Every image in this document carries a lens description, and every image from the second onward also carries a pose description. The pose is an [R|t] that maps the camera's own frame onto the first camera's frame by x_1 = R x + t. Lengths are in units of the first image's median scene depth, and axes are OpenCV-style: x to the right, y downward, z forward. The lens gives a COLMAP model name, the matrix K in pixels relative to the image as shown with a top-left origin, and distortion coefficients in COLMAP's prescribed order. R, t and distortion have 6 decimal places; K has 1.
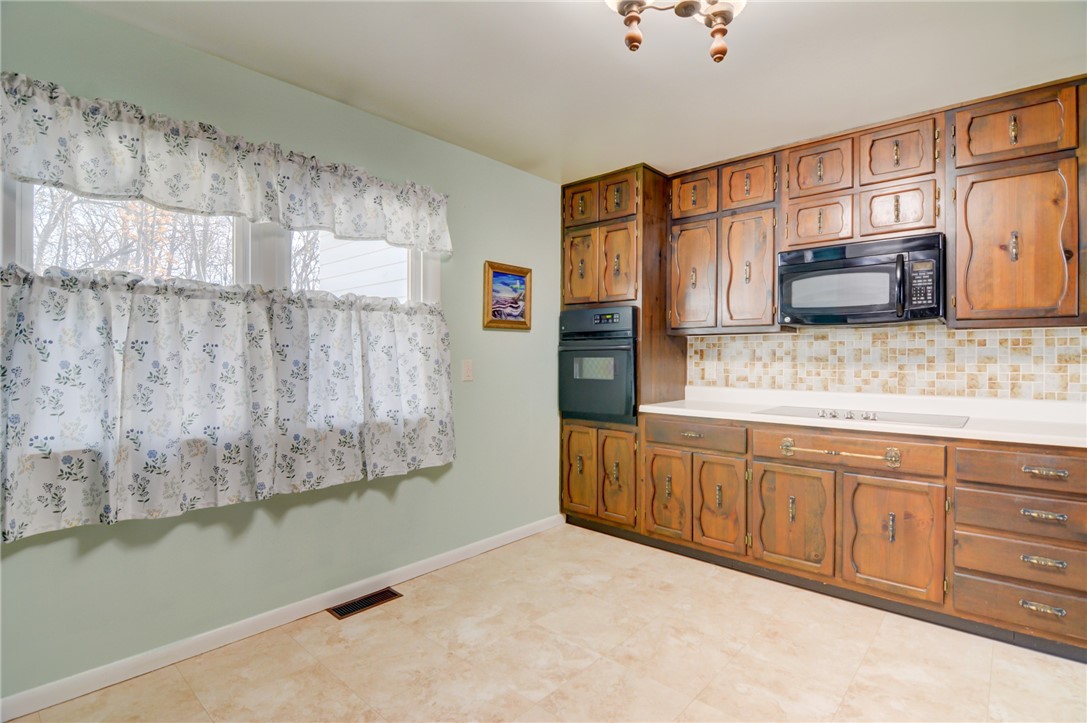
lens RADIAL K [[516.5, 0, 546.2], [0, 516.5, 360.1], [0, 0, 1]] dist [-0.014756, -0.002557]
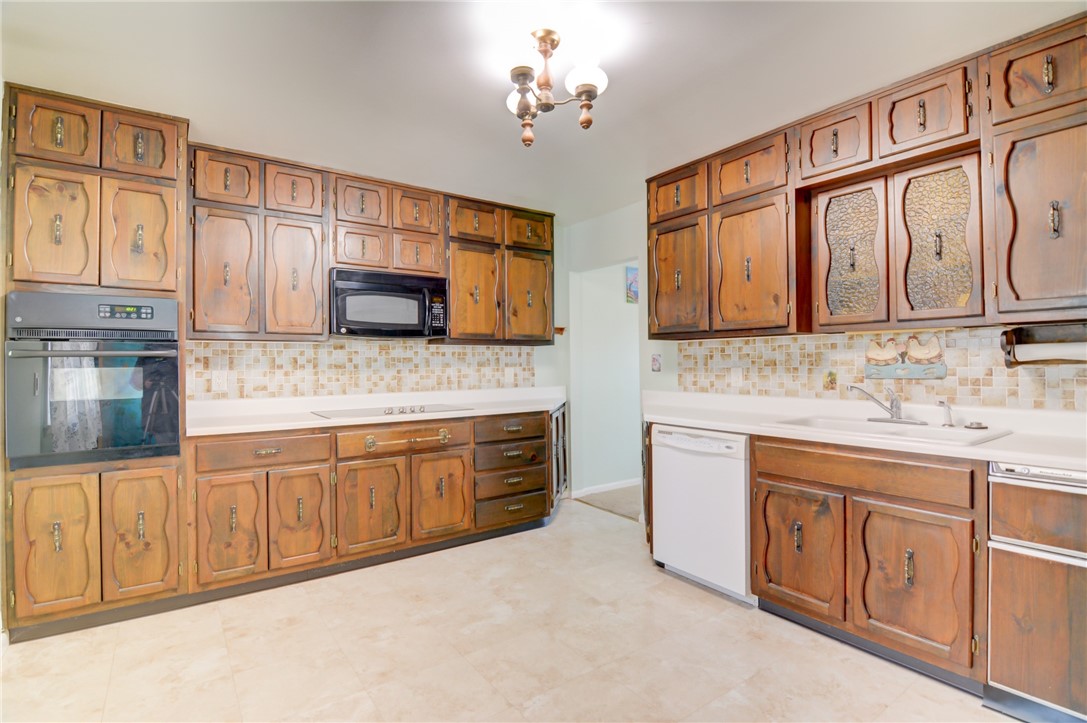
lens RADIAL K [[516.5, 0, 546.9], [0, 516.5, 359.5], [0, 0, 1]] dist [-0.014756, -0.002557]
pose [[0.227428, 0.003362, 0.973789, -0.492007], [0.014381, 0.999873, -0.006810, -0.002987], [-0.973689, 0.015553, 0.227351, 0.324788]]
